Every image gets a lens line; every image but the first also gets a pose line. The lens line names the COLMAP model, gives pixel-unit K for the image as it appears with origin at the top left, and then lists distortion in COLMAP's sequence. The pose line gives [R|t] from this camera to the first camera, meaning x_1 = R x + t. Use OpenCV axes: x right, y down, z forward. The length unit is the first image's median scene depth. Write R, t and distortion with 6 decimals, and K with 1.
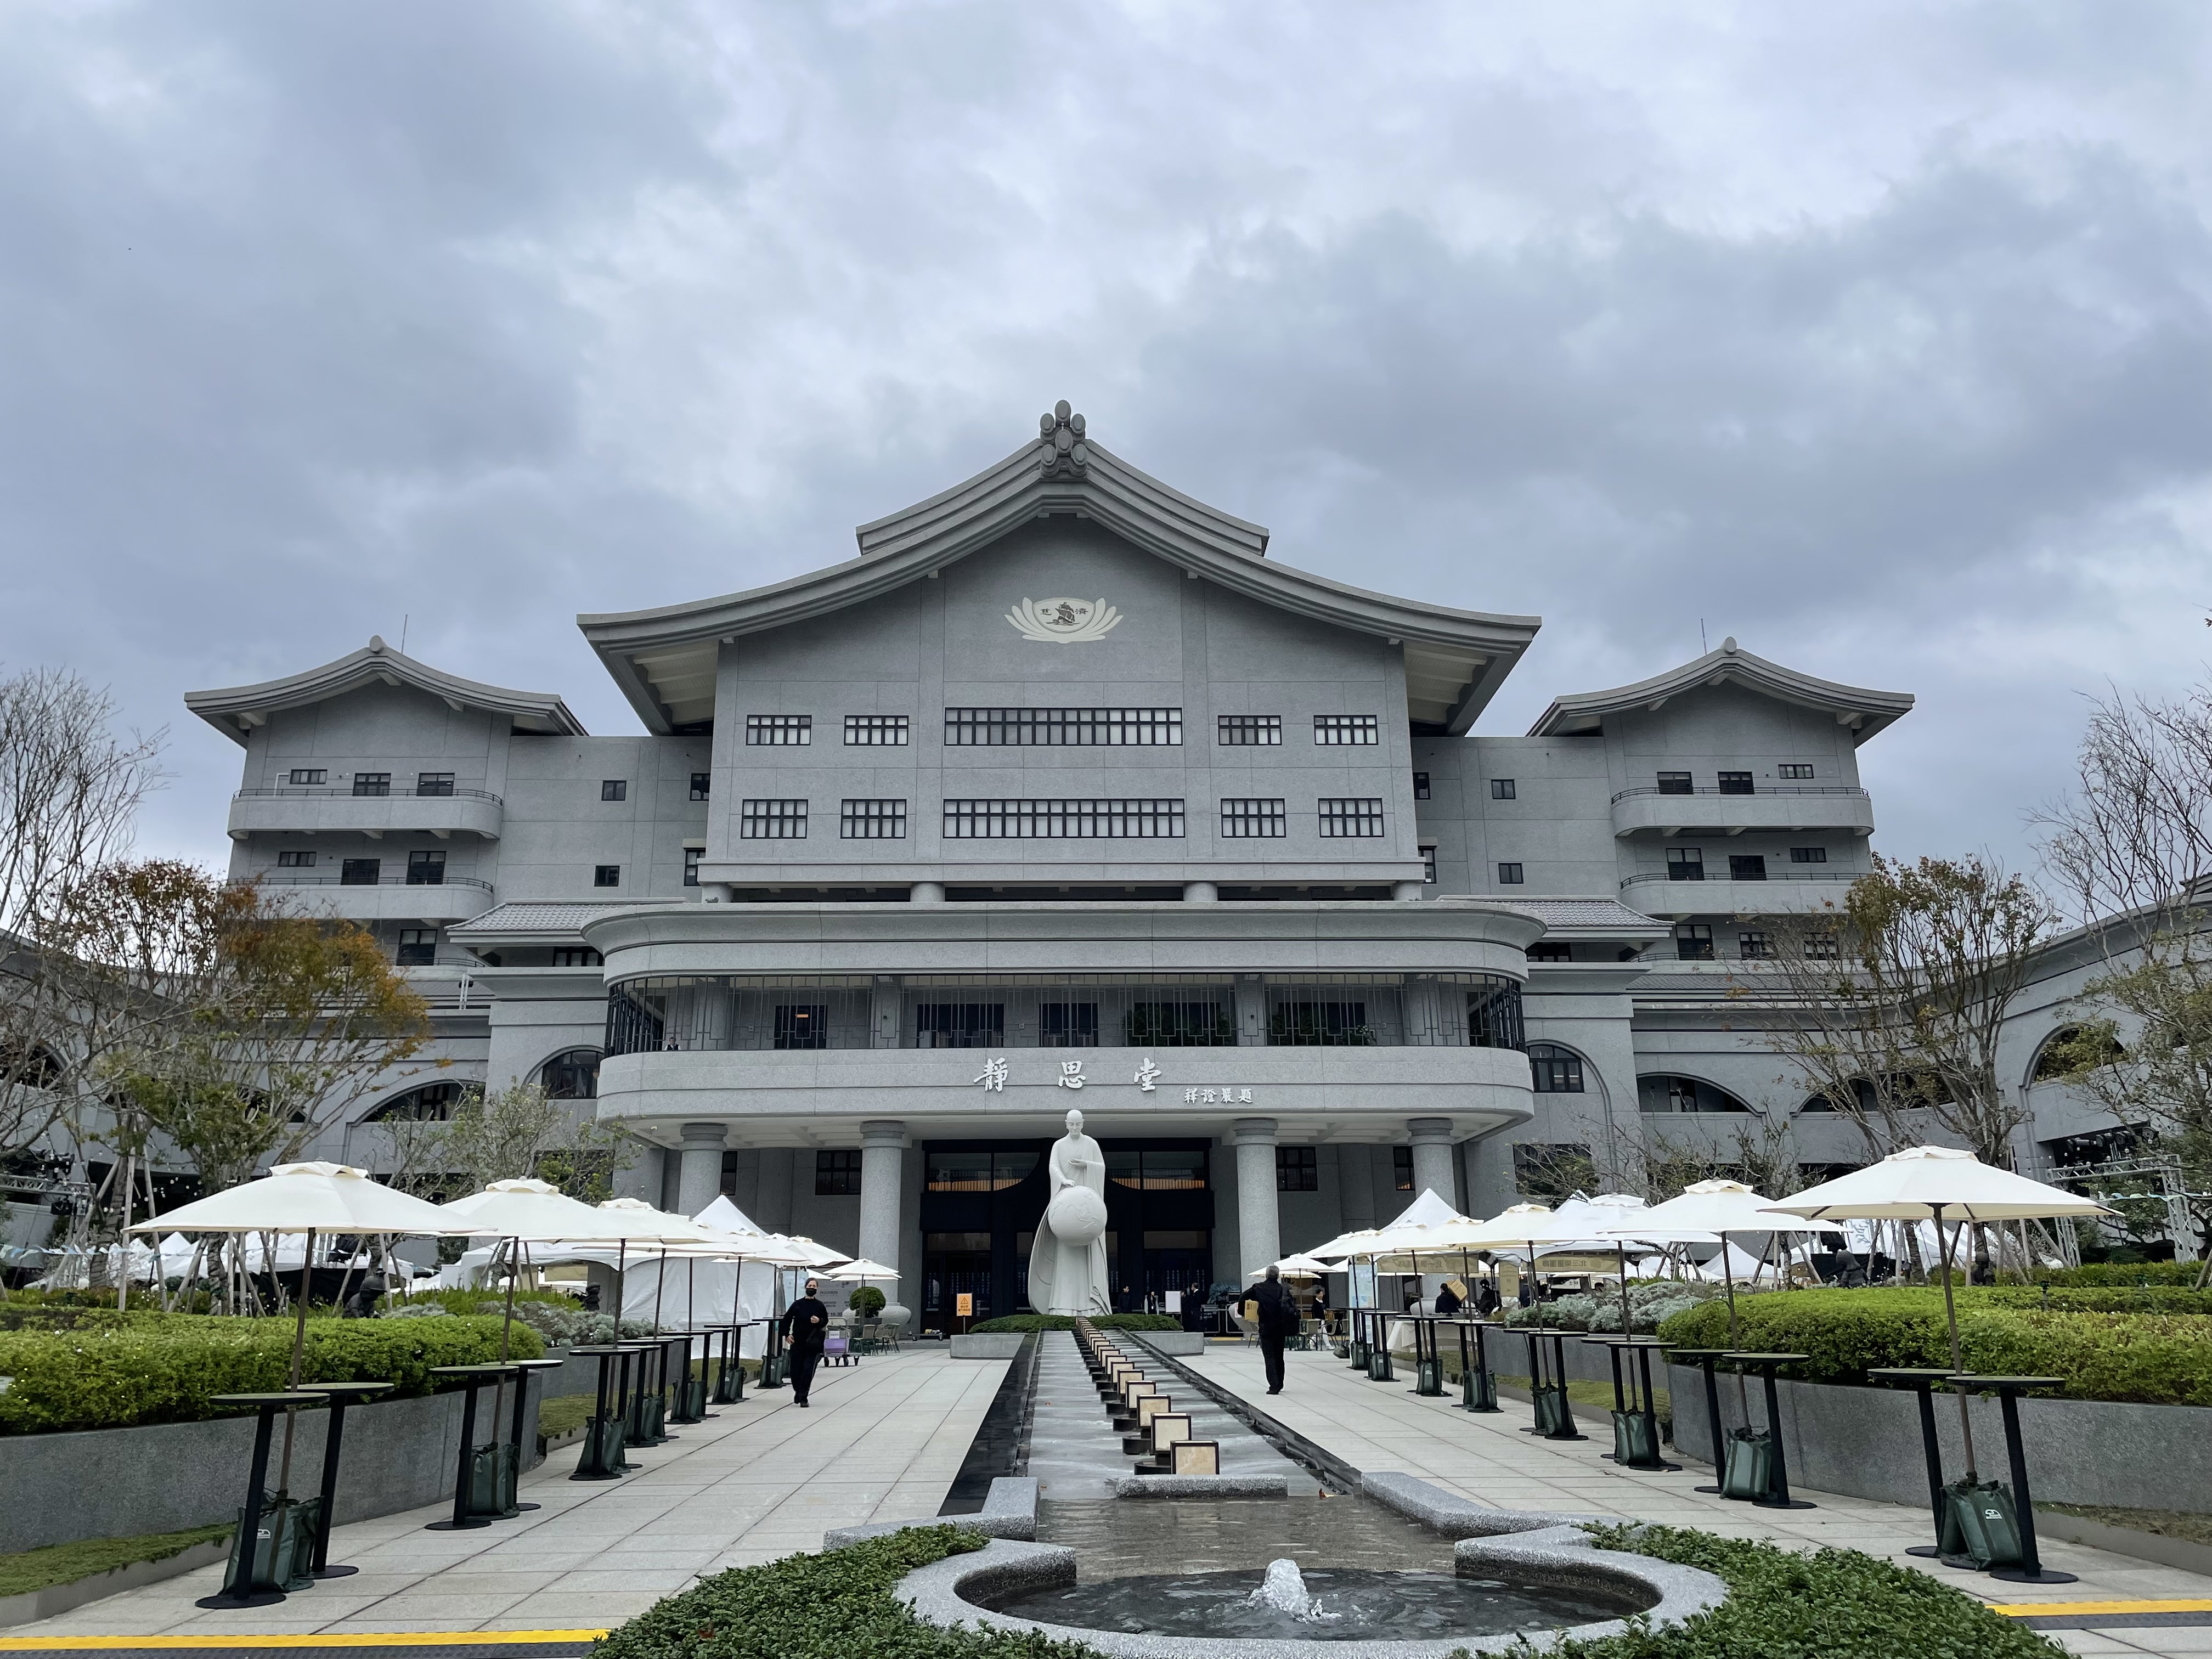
lens RADIAL K [[1632.2, 0, 1098.0], [0, 1632.2, 799.9], [0, 0, 1]] dist [0.074077, -0.005334]
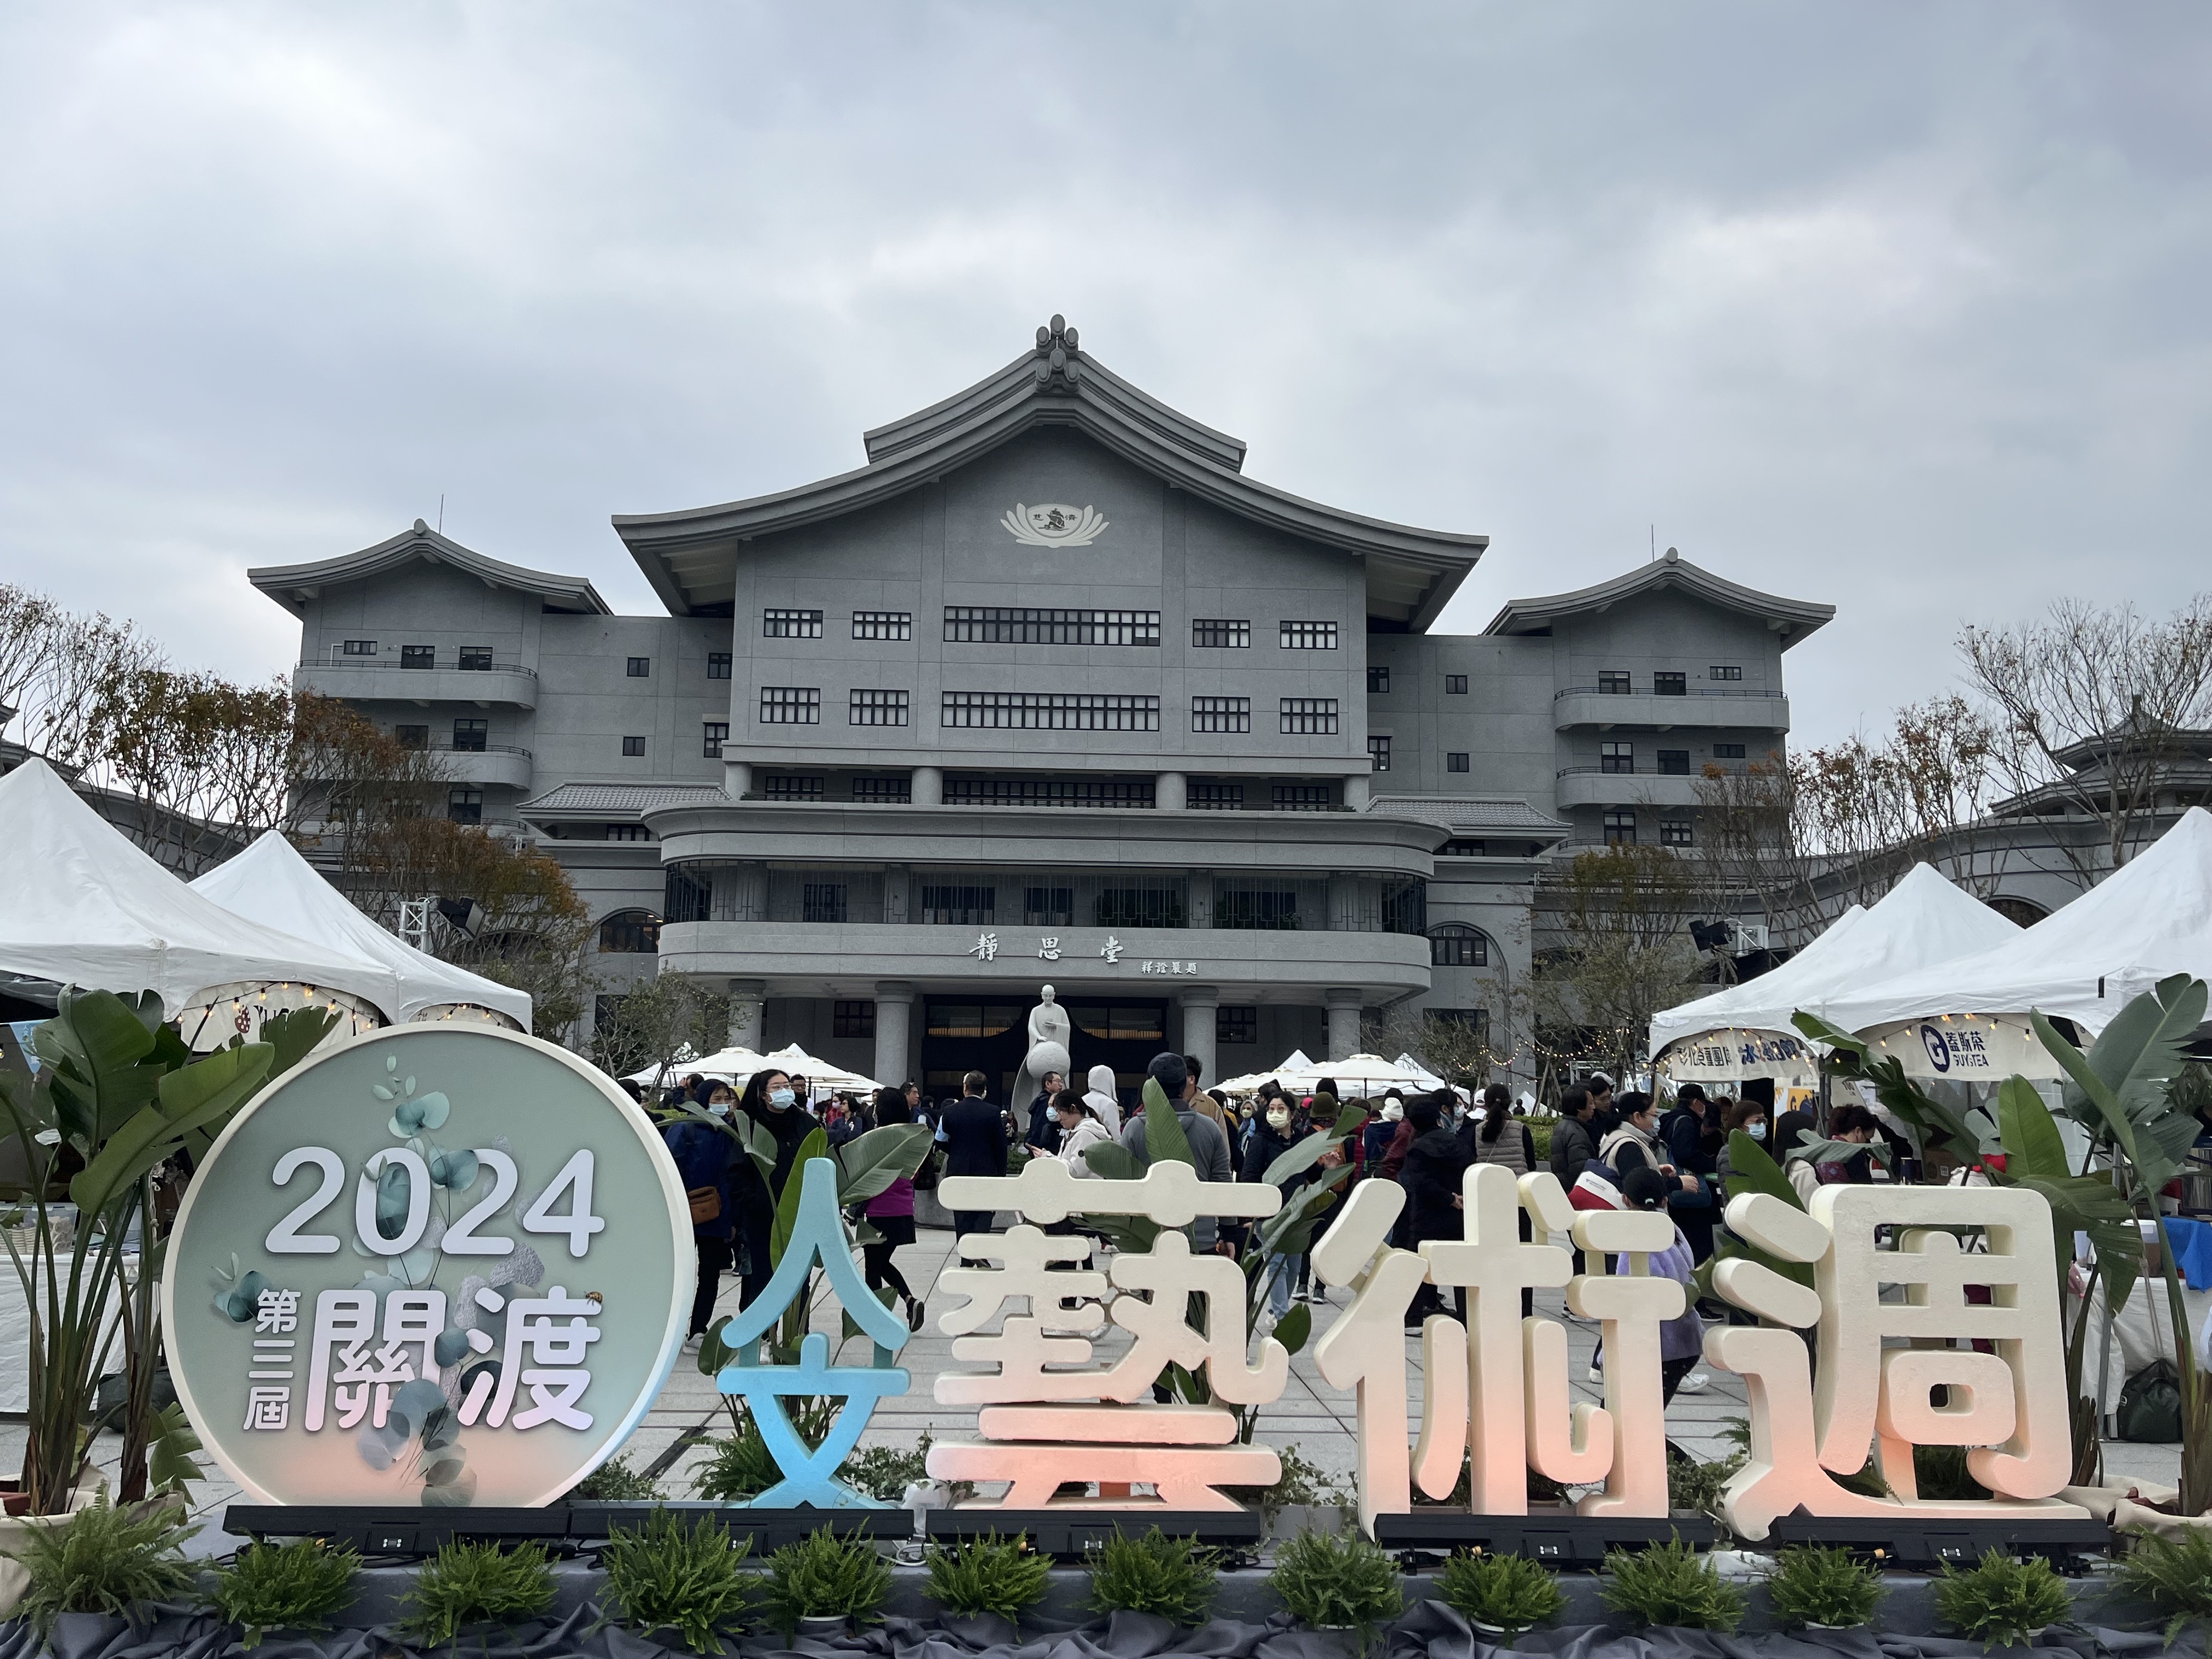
lens RADIAL K [[1800.9, 0, 1098.2], [0, 1800.9, 858.9], [0, 0, 1]] dist [0.089266, -0.144751]
pose [[0.999725, 0.023290, 0.002676, 0.010511], [-0.023434, 0.989771, 0.140729, -0.061821], [0.000629, -0.140753, 0.990045, -0.225064]]
